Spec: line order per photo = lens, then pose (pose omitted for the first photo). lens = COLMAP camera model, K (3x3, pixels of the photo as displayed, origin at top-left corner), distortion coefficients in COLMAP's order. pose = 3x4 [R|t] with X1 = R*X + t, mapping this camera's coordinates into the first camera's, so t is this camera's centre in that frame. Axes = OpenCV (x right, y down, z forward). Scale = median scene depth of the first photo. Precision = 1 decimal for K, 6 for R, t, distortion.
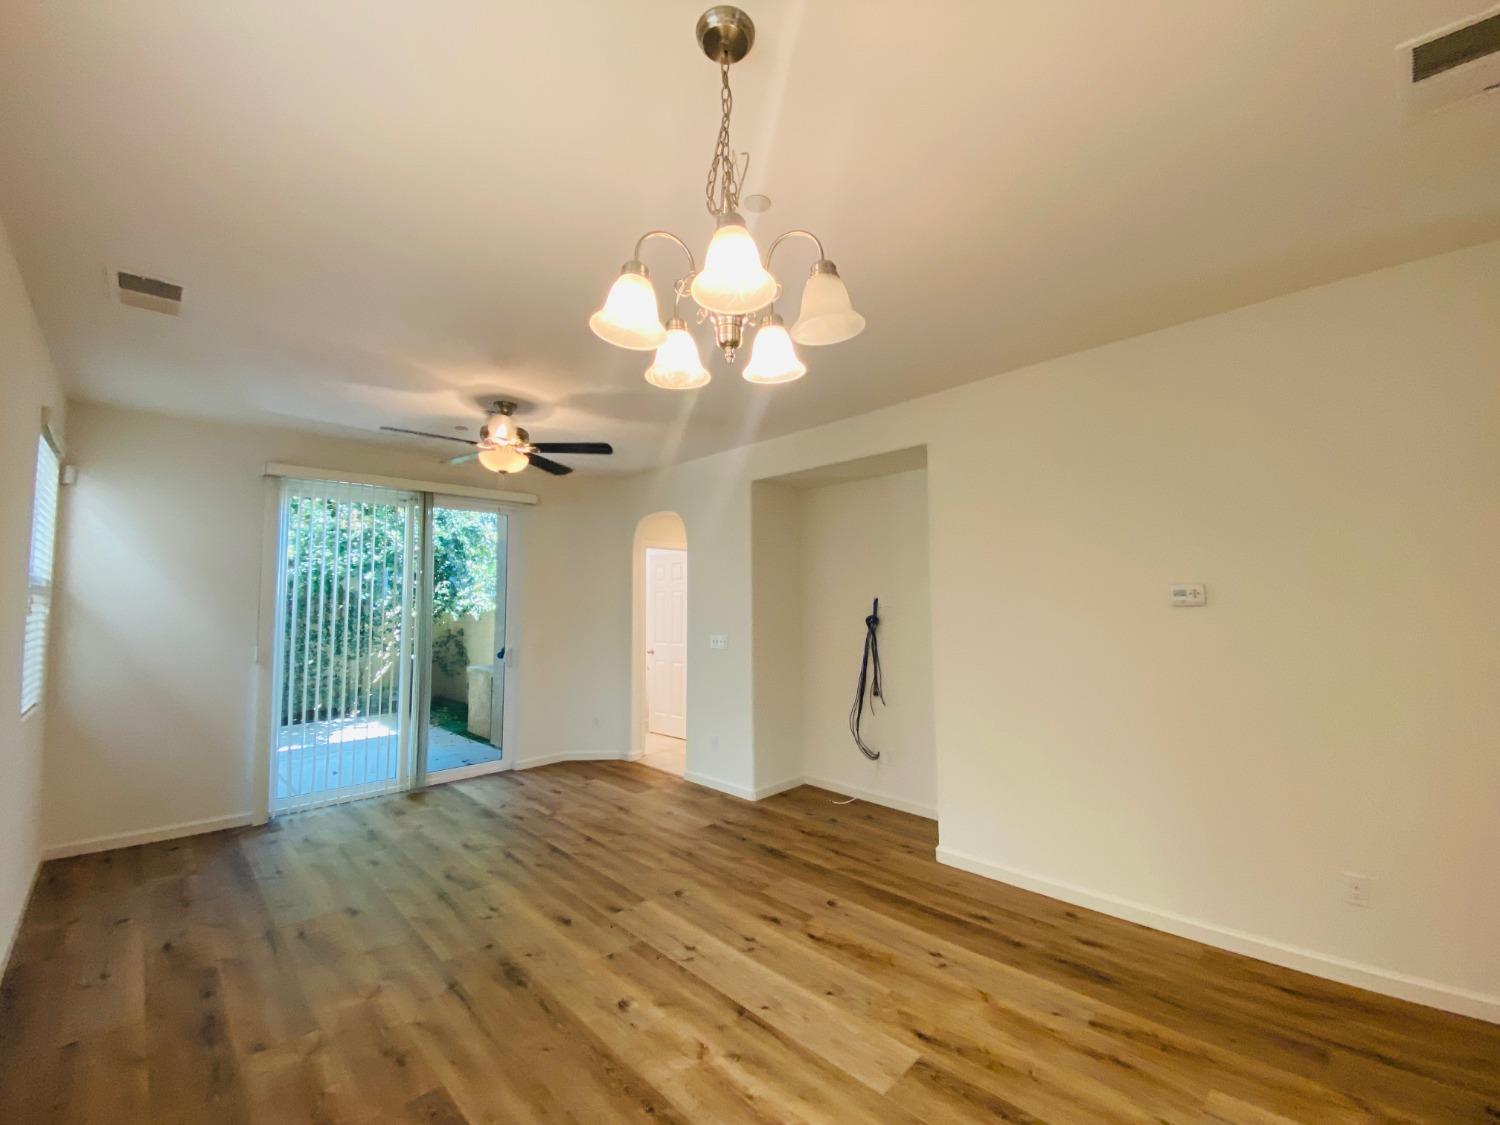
lens RADIAL K [[617.1, 0, 740.9], [0, 617.1, 562.3], [0, 0, 1]] dist [0.025066, -0.020687]
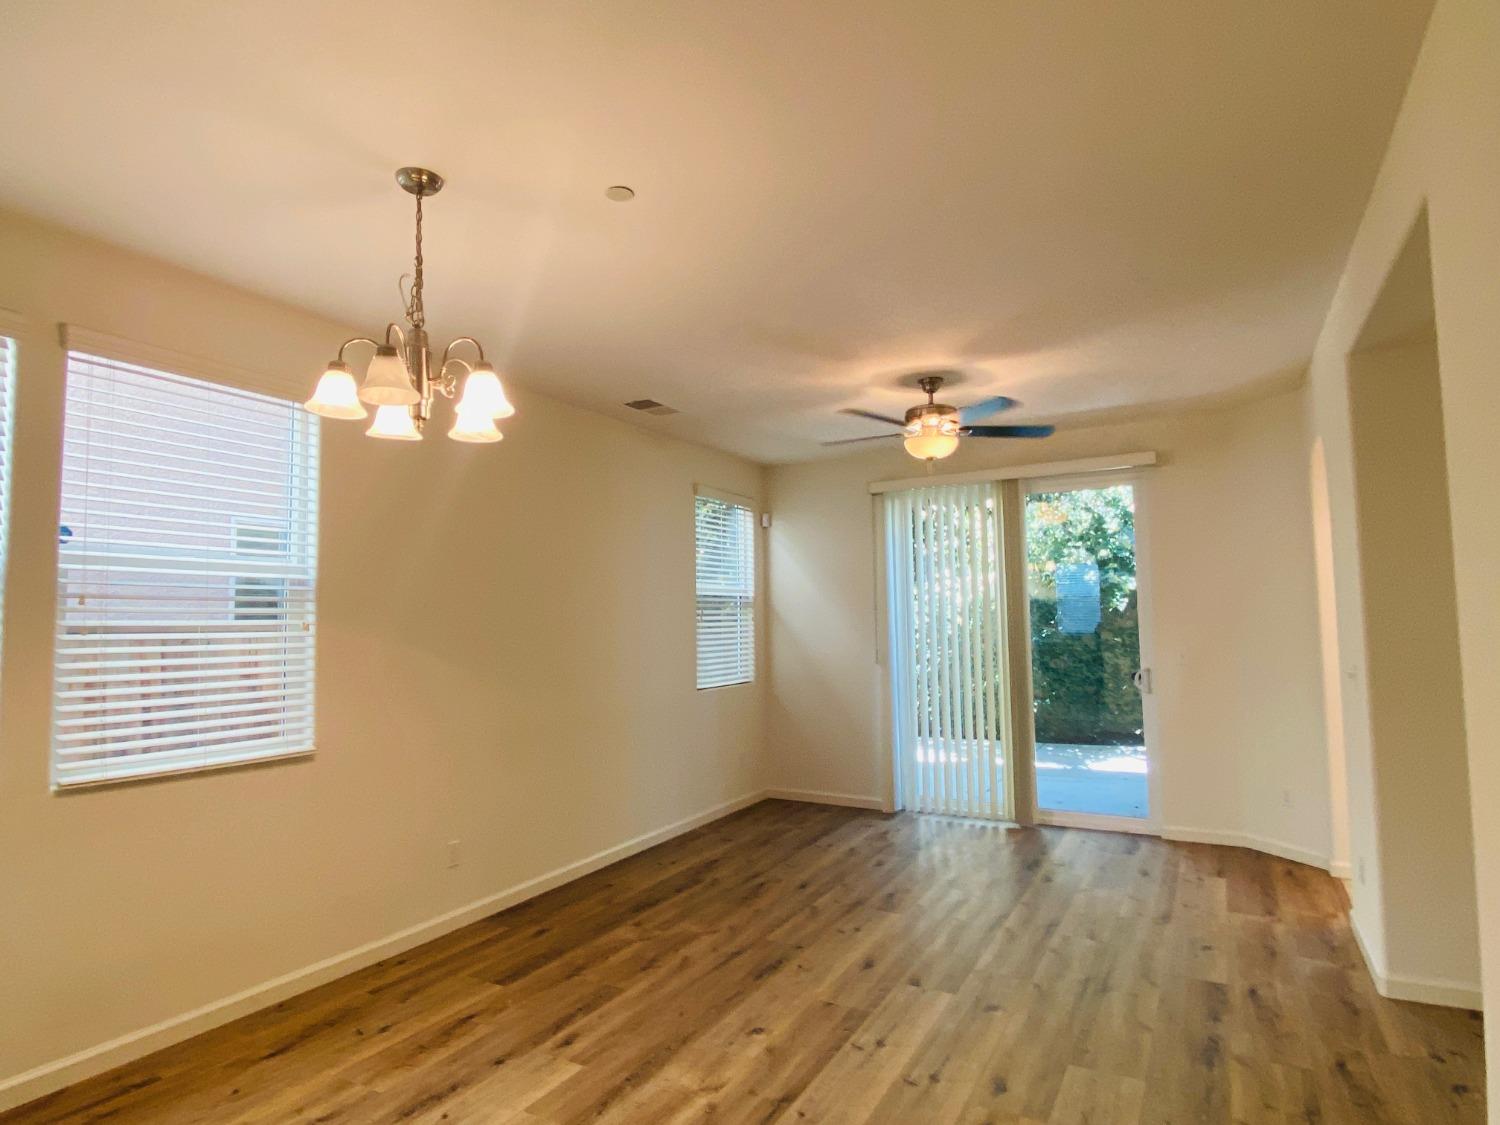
lens RADIAL K [[840.3, 0, 750.0], [0, 840.3, 562.5], [0, 0, 1]] dist [0.051257, -0.044016]
pose [[0.284430, -0.064617, -0.956517, 0.925270], [0.080081, 0.995840, -0.043461, 0.042672], [0.955346, -0.064237, 0.288421, 0.552392]]
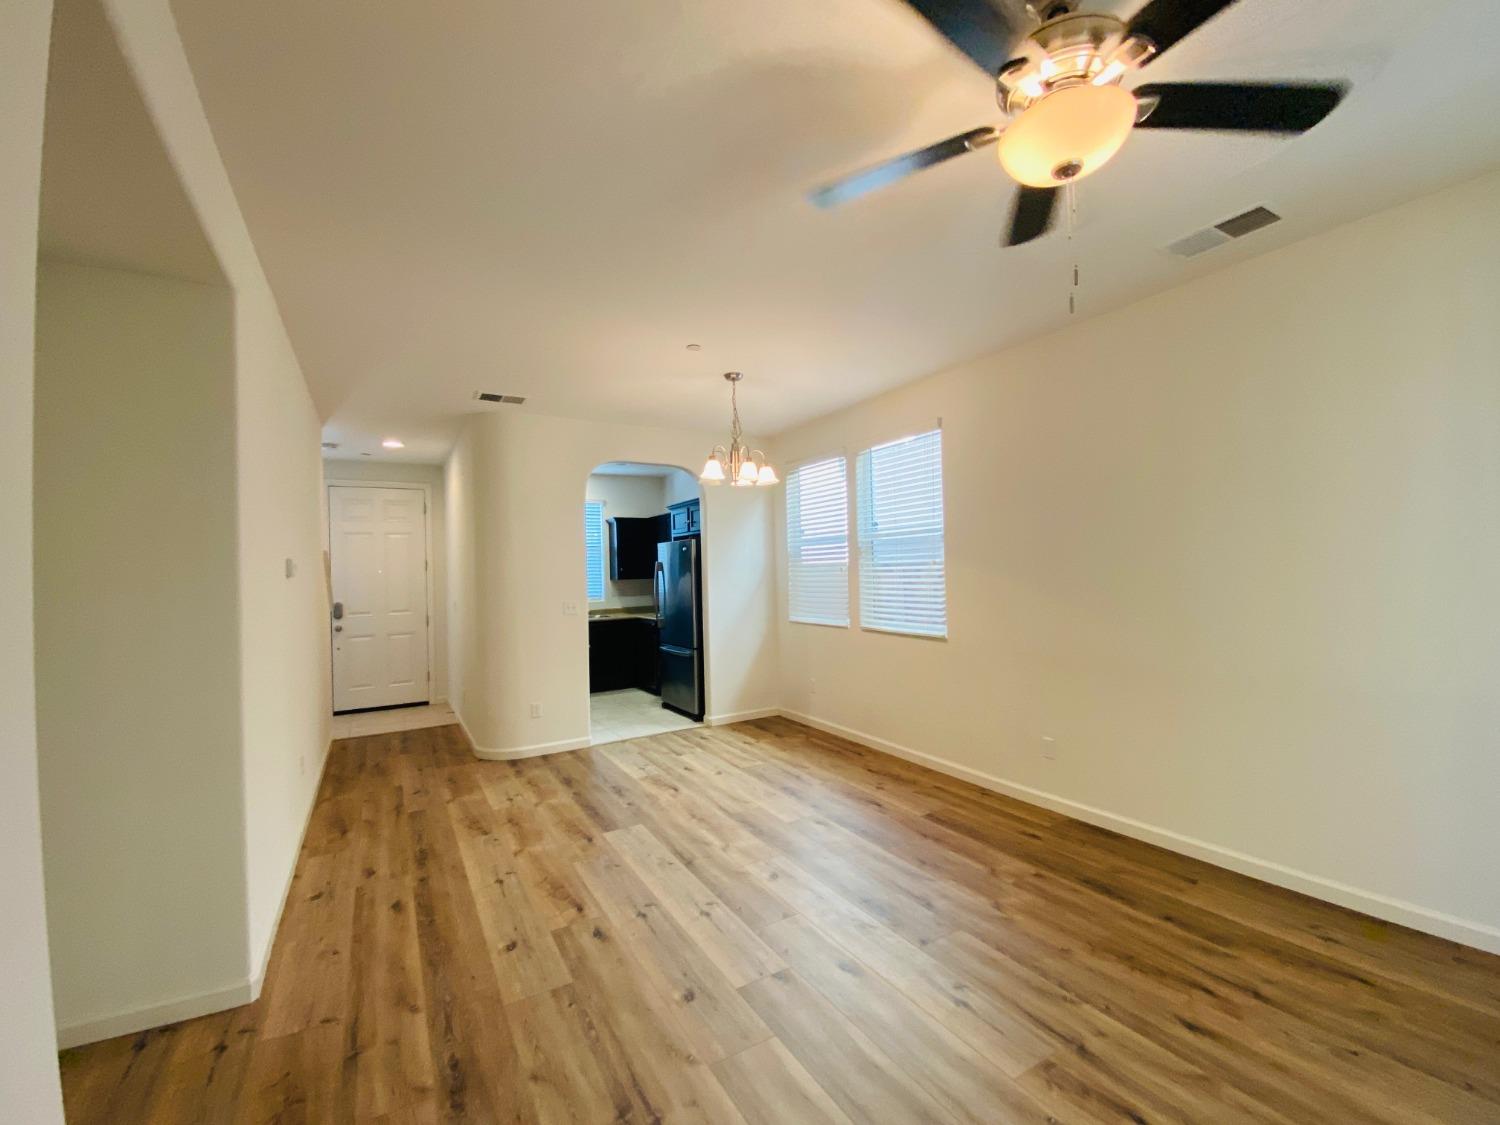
lens RADIAL K [[617.1, 0, 740.9], [0, 617.1, 562.3], [0, 0, 1]] dist [0.025066, -0.020687]
pose [[-0.967857, 0.039098, 0.248444, -0.386881], [0.018269, 0.996162, -0.085598, 0.153763], [-0.250837, -0.078308, -0.964857, 1.913061]]
